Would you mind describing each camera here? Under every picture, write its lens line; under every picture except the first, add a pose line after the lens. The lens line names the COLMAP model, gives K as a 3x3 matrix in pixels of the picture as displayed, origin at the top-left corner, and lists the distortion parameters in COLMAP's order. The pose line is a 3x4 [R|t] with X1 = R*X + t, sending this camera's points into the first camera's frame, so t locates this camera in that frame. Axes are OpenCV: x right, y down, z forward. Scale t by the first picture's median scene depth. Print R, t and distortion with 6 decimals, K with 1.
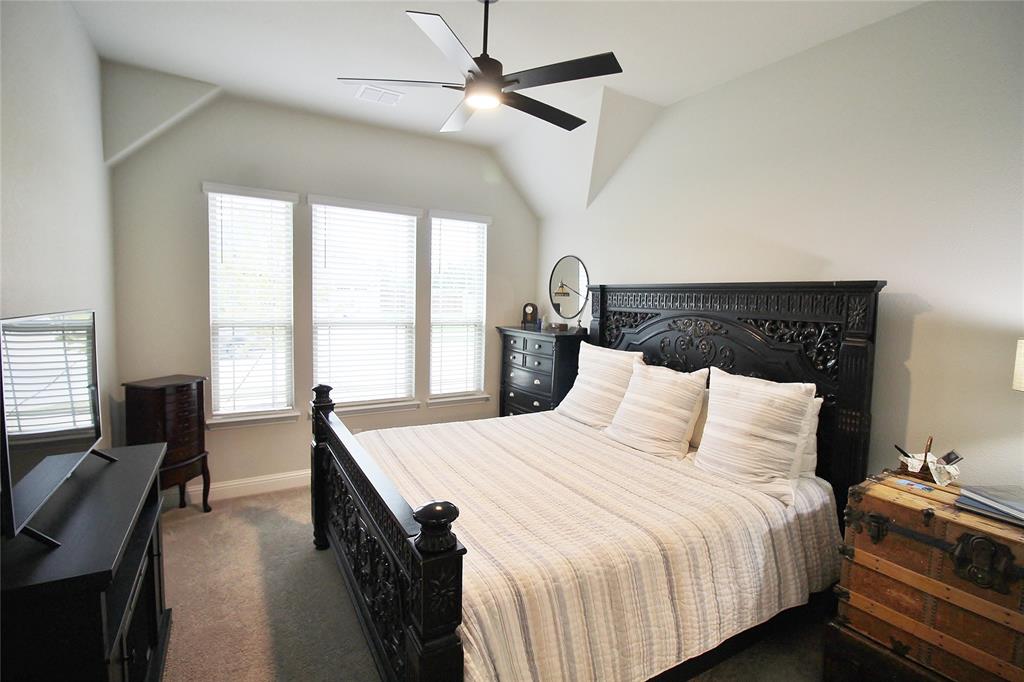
lens RADIAL K [[470.3, 0, 509.9], [0, 470.3, 338.4], [0, 0, 1]] dist [-0.018053, -0.001050]
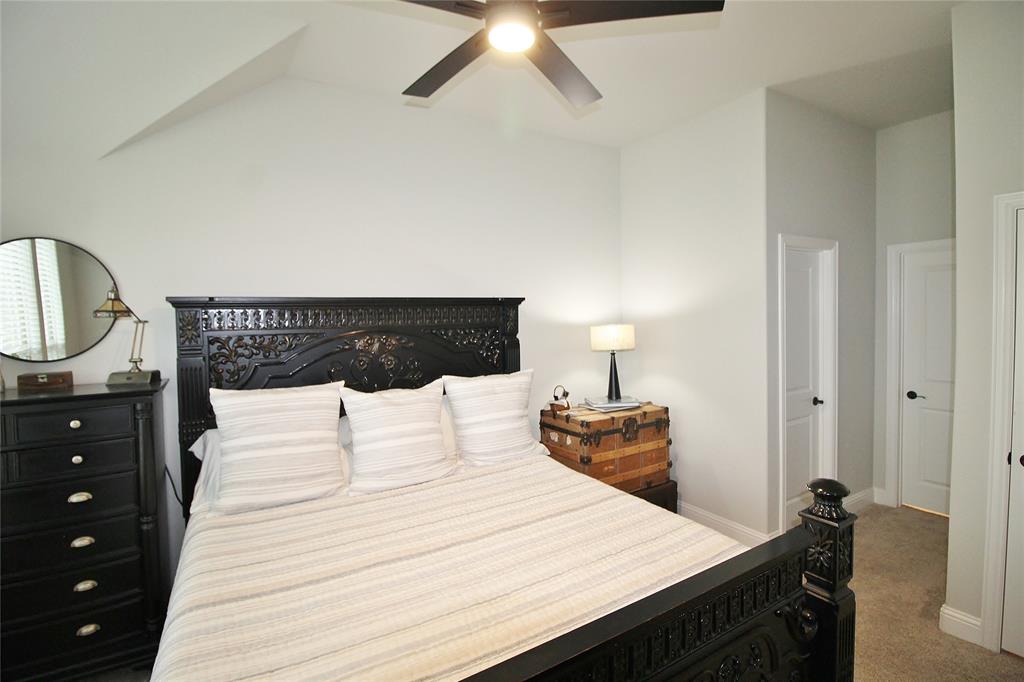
lens RADIAL K [[470.3, 0, 511.1], [0, 470.3, 338.4], [0, 0, 1]] dist [-0.018053, -0.001050]
pose [[-0.012647, -0.075945, 0.997032, -0.612822], [0.103032, 0.991705, 0.076846, -0.088783], [-0.994598, 0.103698, -0.004717, 0.826567]]
